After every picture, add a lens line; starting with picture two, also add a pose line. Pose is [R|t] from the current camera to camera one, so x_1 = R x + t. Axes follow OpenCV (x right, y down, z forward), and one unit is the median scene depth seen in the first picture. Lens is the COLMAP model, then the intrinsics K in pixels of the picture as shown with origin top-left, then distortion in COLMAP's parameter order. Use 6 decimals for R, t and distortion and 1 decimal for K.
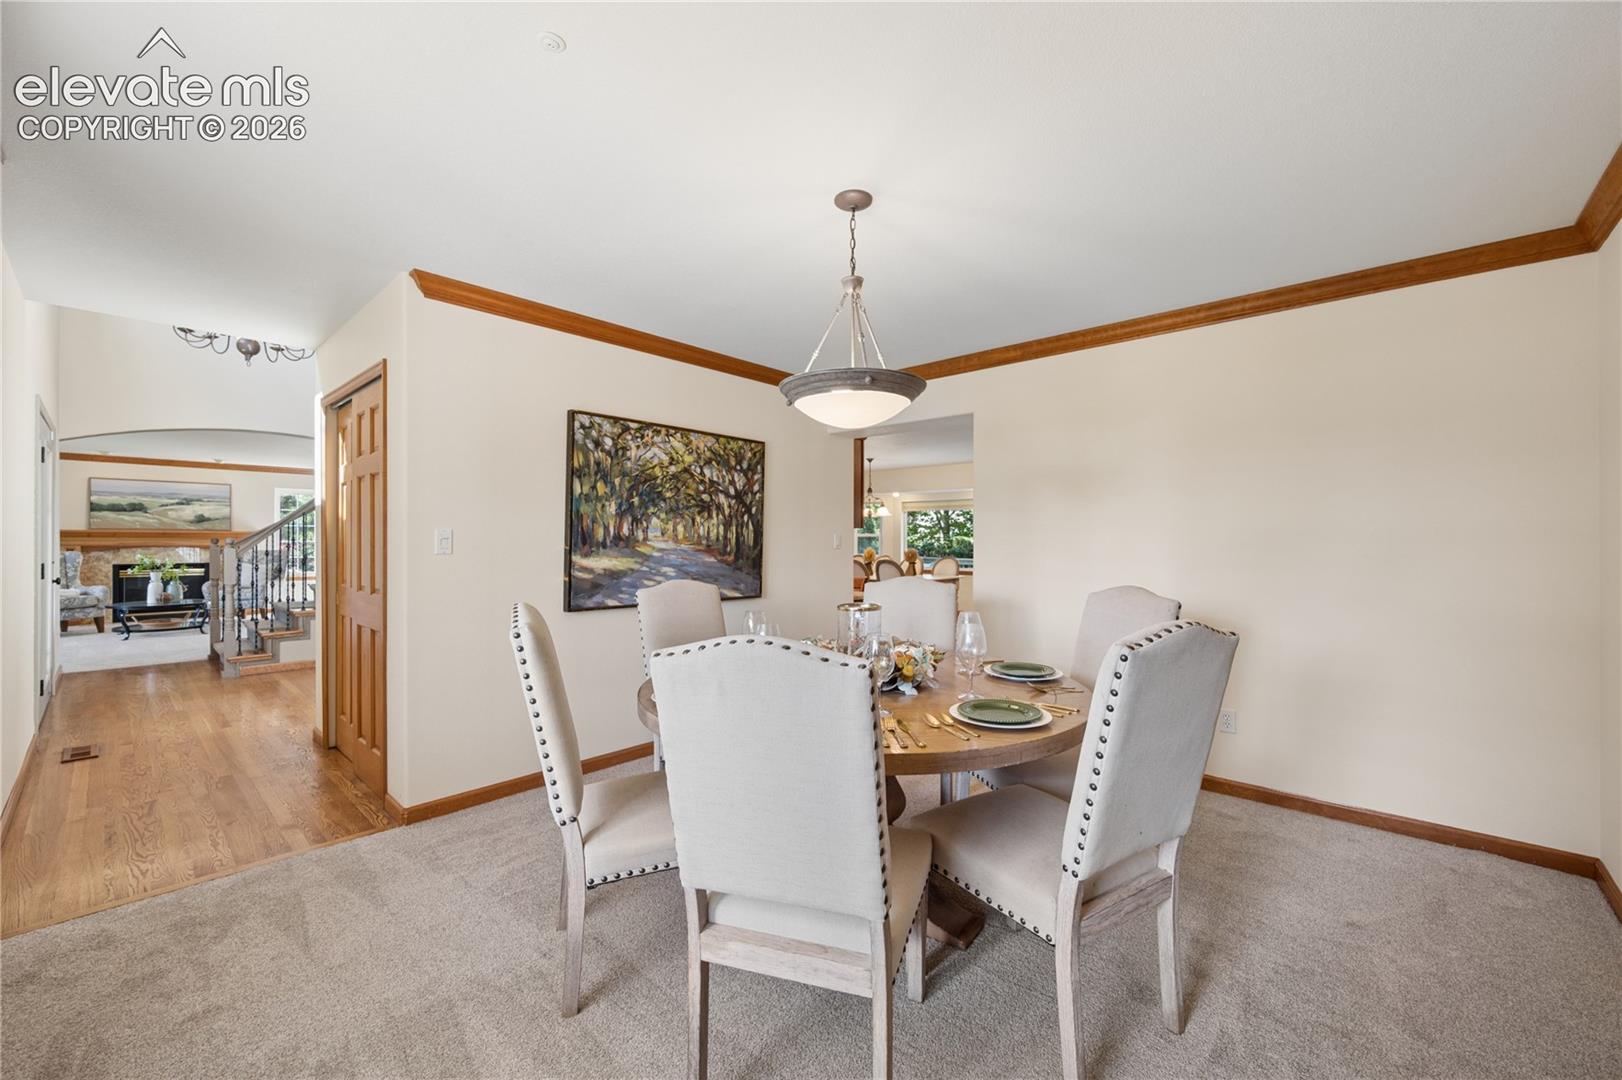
lens RADIAL K [[642.0, 0, 801.2], [0, 642.0, 540.1], [0, 0, 1]] dist [-0.000878, 0.000070]
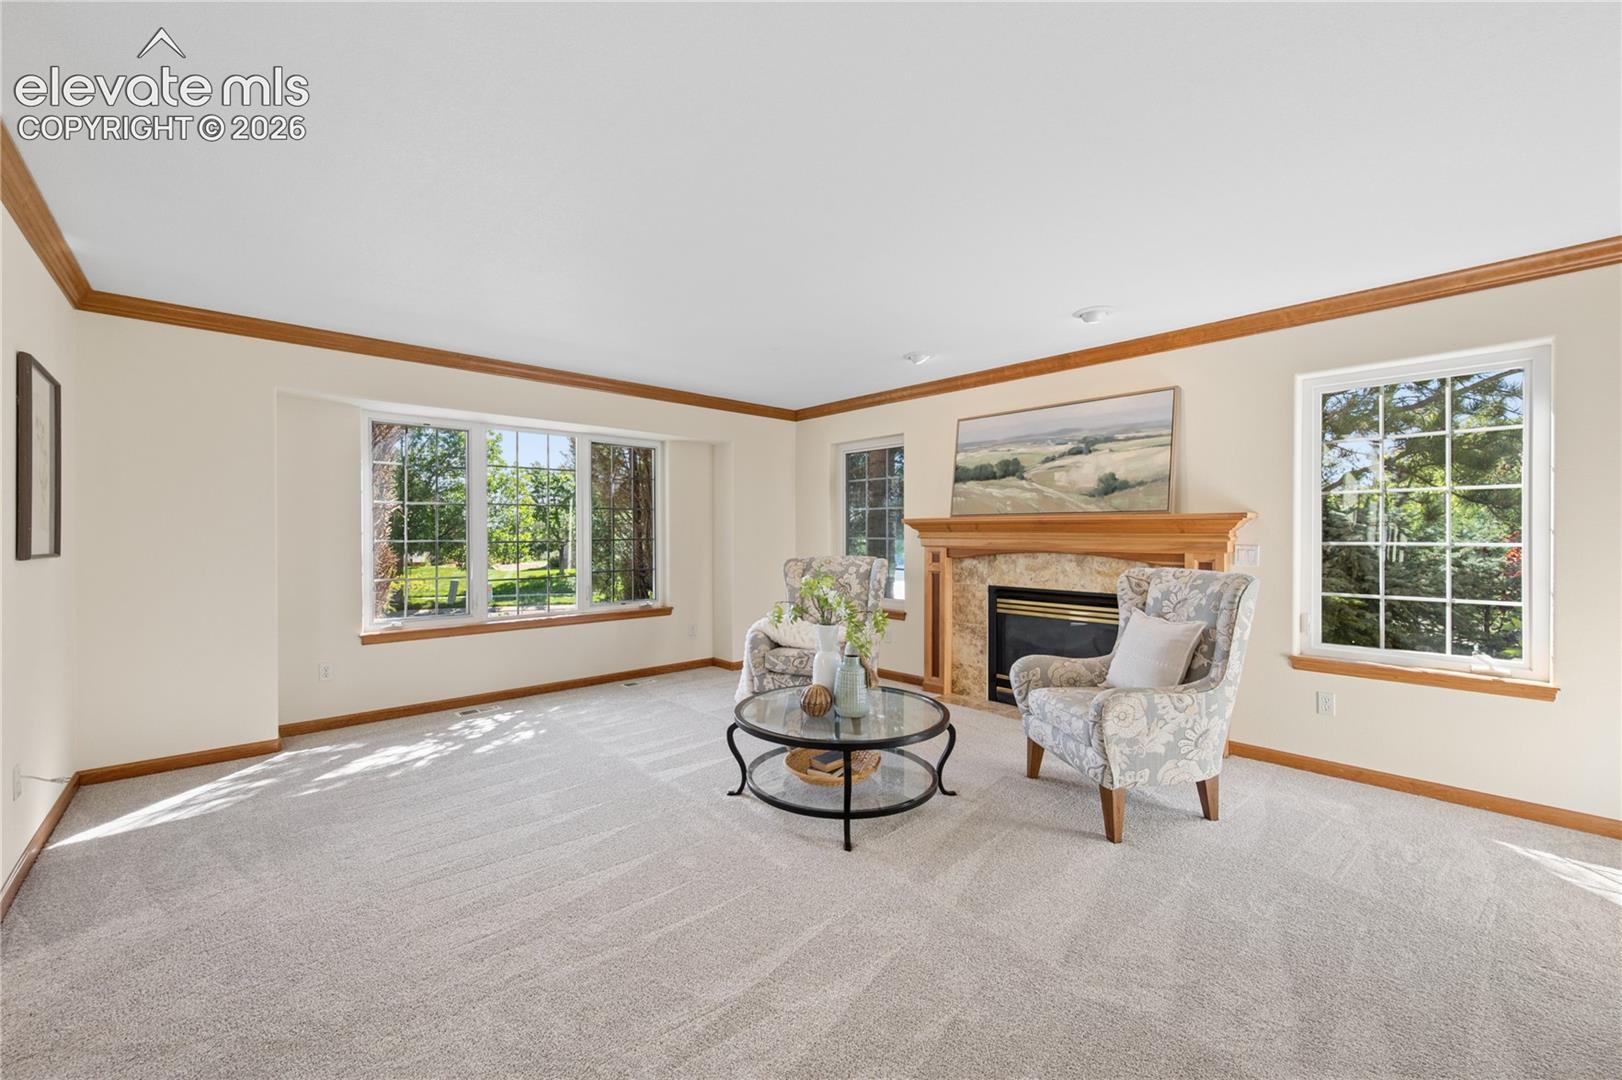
lens RADIAL K [[642.0, 0, 810.6], [0, 642.0, 532.7], [0, 0, 1]] dist [-0.000878, 0.000070]
pose [[-0.093637, -0.002180, -0.995604, -0.561622], [-0.004069, 0.999990, -0.001807, -0.002252], [0.995598, 0.003882, -0.093645, 0.918954]]
